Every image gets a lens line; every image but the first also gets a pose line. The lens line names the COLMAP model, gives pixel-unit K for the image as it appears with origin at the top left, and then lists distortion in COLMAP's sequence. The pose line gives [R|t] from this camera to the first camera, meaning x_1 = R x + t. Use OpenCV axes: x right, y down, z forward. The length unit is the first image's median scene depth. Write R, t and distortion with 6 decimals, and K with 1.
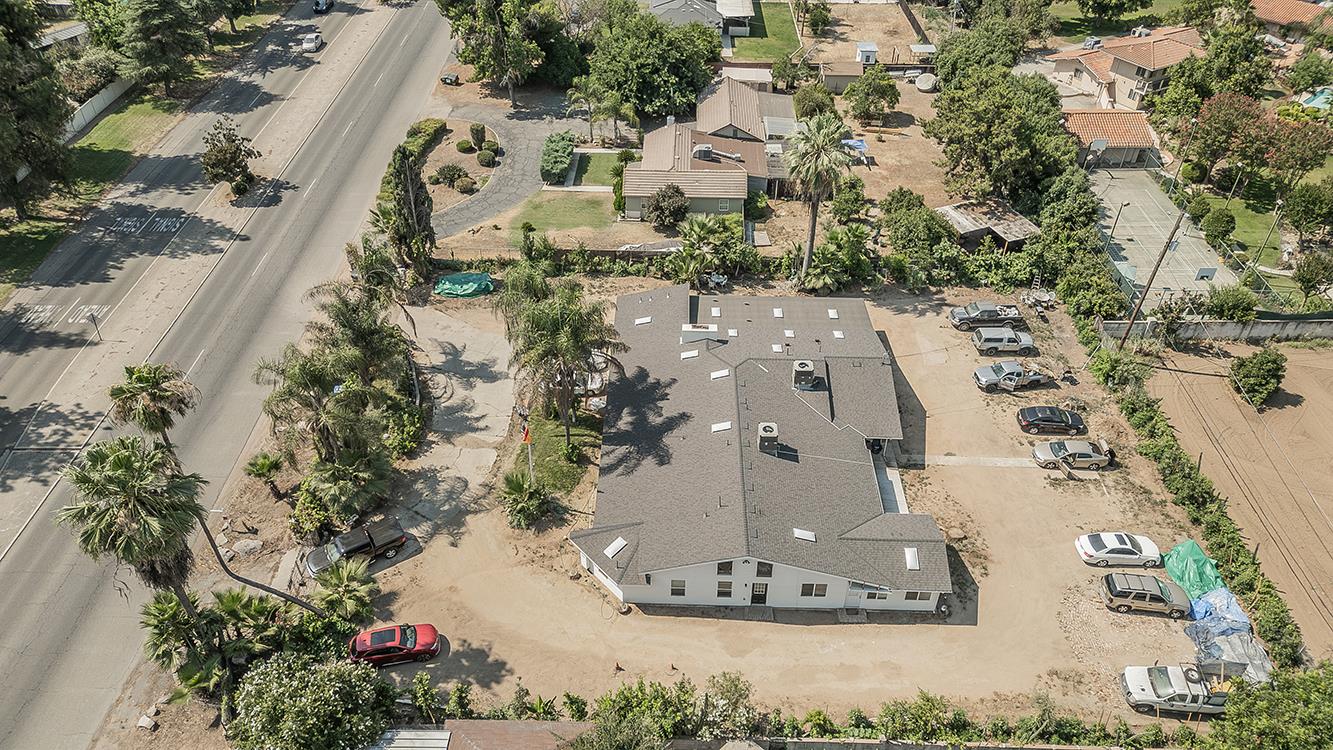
lens RADIAL K [[937.1, 0, 665.1], [0, 937.1, 374.2], [0, 0, 1]] dist [0.057549, -0.028655]
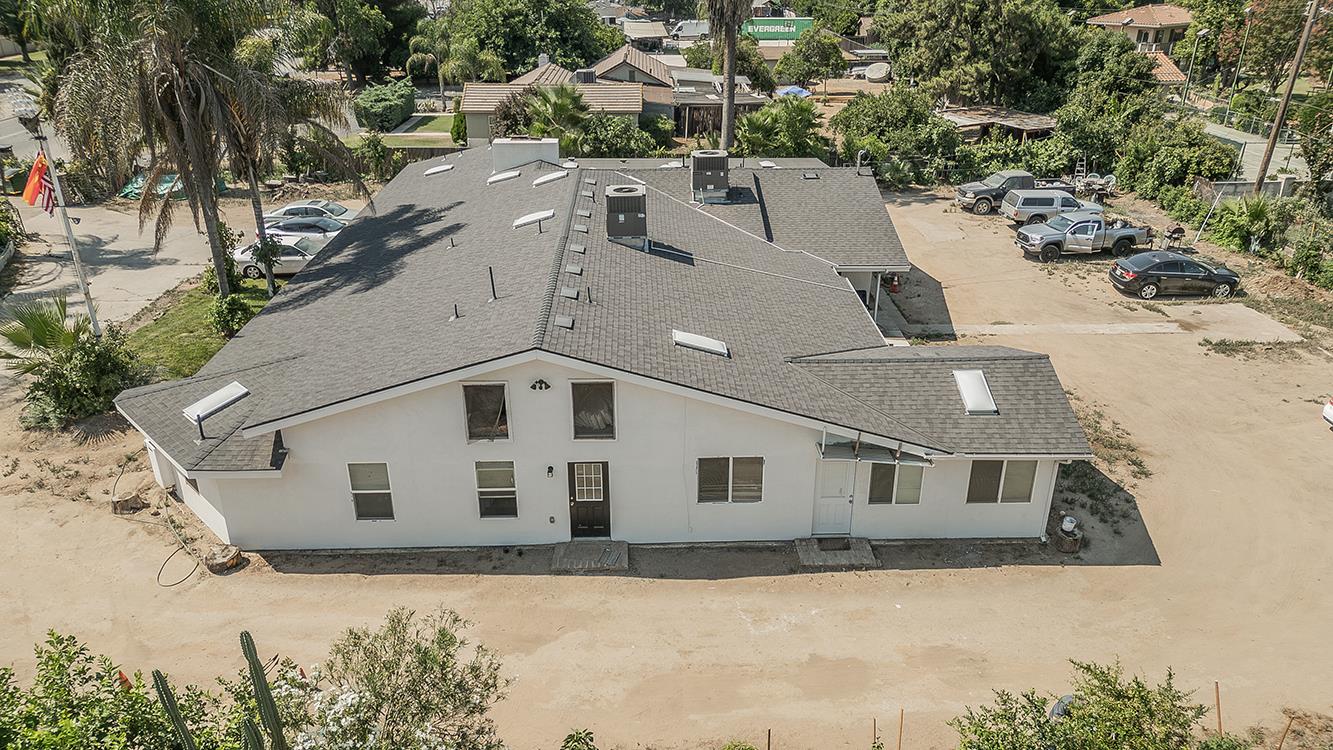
lens RADIAL K [[937.1, 0, 670.4], [0, 937.1, 374.2], [0, 0, 1]] dist [0.057549, -0.028655]
pose [[0.998539, -0.019416, 0.050426, 0.113821], [0.031396, 0.968000, -0.248980, 0.277132], [-0.043978, 0.250199, 0.967195, 0.613984]]
